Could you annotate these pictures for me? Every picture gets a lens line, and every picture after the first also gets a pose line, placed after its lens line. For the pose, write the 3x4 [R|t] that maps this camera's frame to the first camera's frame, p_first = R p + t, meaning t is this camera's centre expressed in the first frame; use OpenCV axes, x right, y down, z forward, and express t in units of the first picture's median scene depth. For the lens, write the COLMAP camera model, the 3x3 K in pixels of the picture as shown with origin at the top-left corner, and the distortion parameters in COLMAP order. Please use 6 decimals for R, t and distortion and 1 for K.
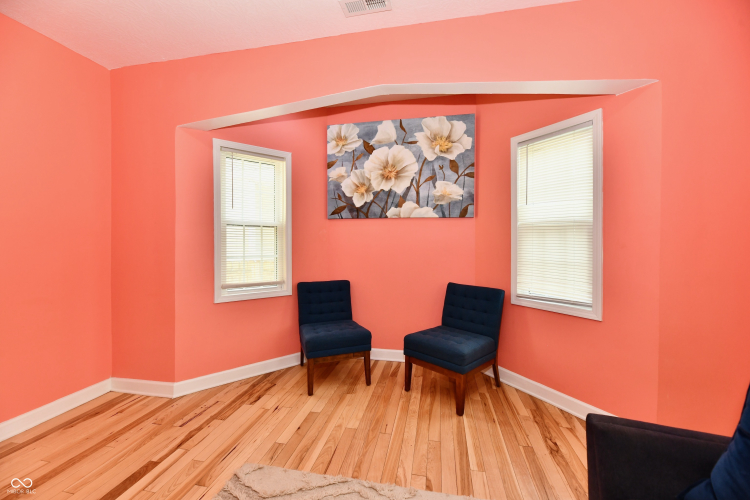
lens RADIAL K [[306.1, 0, 372.8], [0, 306.1, 245.3], [0, 0, 1]] dist [-0.005465, -0.001102]
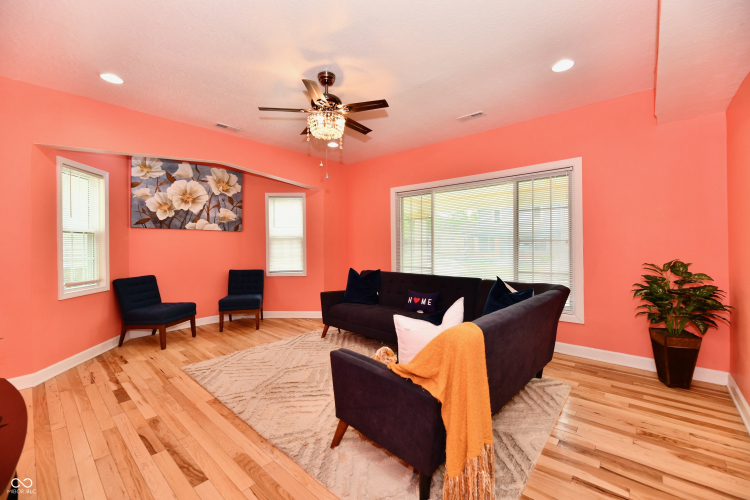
lens RADIAL K [[306.1, 0, 372.2], [0, 306.1, 245.4], [0, 0, 1]] dist [-0.005465, -0.001102]
pose [[0.499917, -0.004466, 0.866062, -0.809460], [0.012400, 0.999921, -0.002001, 0.001475], [-0.865984, 0.011740, 0.499933, -0.515899]]
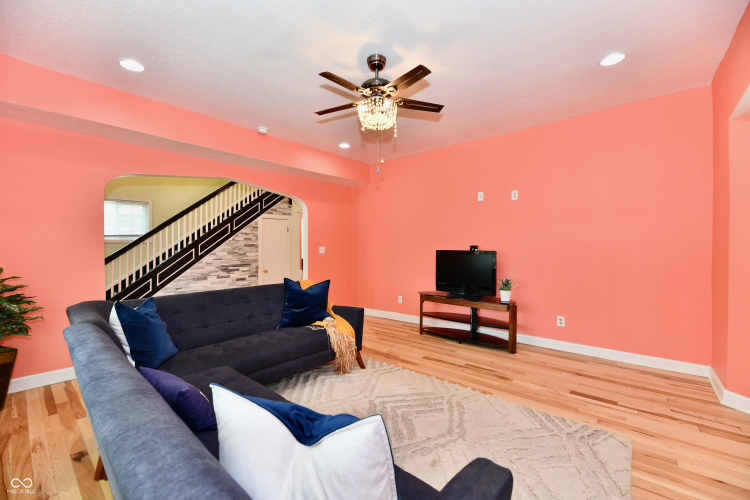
lens RADIAL K [[306.1, 0, 374.3], [0, 306.1, 248.0], [0, 0, 1]] dist [-0.005465, -0.001102]
pose [[-0.480825, 0.019235, -0.876605, 0.572125], [0.004327, 0.999799, 0.019565, -0.011148], [0.876806, 0.005615, -0.480812, 0.401736]]
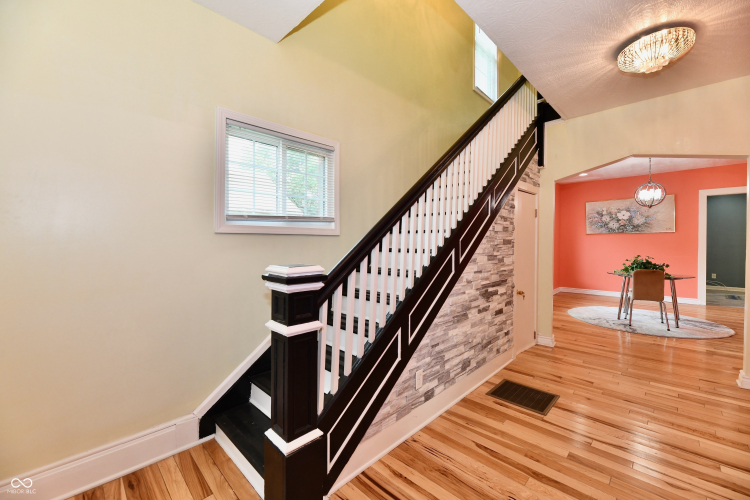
lens RADIAL K [[306.1, 0, 372.3], [0, 306.1, 243.1], [0, 0, 1]] dist [-0.005465, -0.001102]
pose [[-0.537586, 0.008281, -0.843168, 0.267297], [-0.004633, 0.999908, 0.012774, 0.000649], [0.843196, 0.010773, -0.537498, -1.165611]]
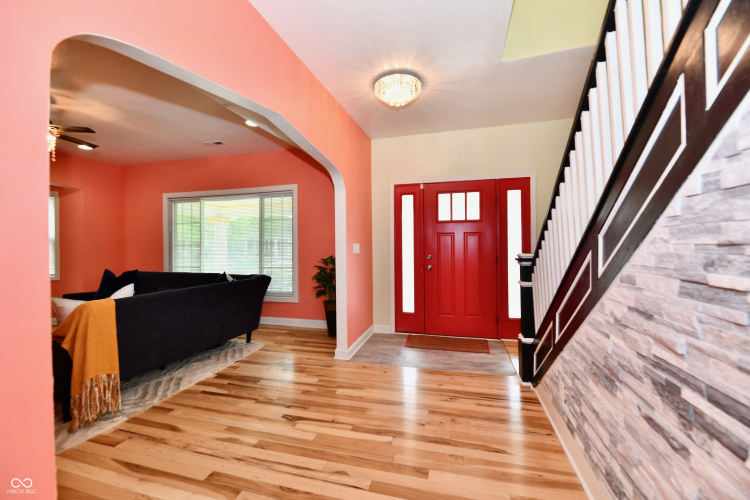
lens RADIAL K [[306.1, 0, 372.4], [0, 306.1, 244.7], [0, 0, 1]] dist [-0.005465, -0.001102]
pose [[0.067220, 0.005281, 0.997724, -0.997830], [0.014707, 0.999872, -0.006284, 0.013452], [-0.997630, 0.015096, 0.067134, -1.101040]]
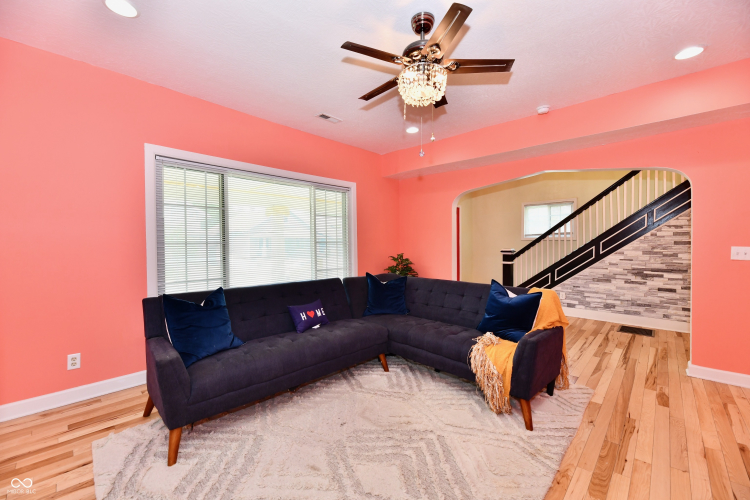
lens RADIAL K [[306.1, 0, 371.4], [0, 306.1, 249.8], [0, 0, 1]] dist [-0.005465, -0.001102]
pose [[-0.842093, -0.003635, 0.539320, -0.374963], [0.010713, 0.999667, 0.023466, -0.008975], [-0.539226, 0.025538, -0.841774, 0.634281]]
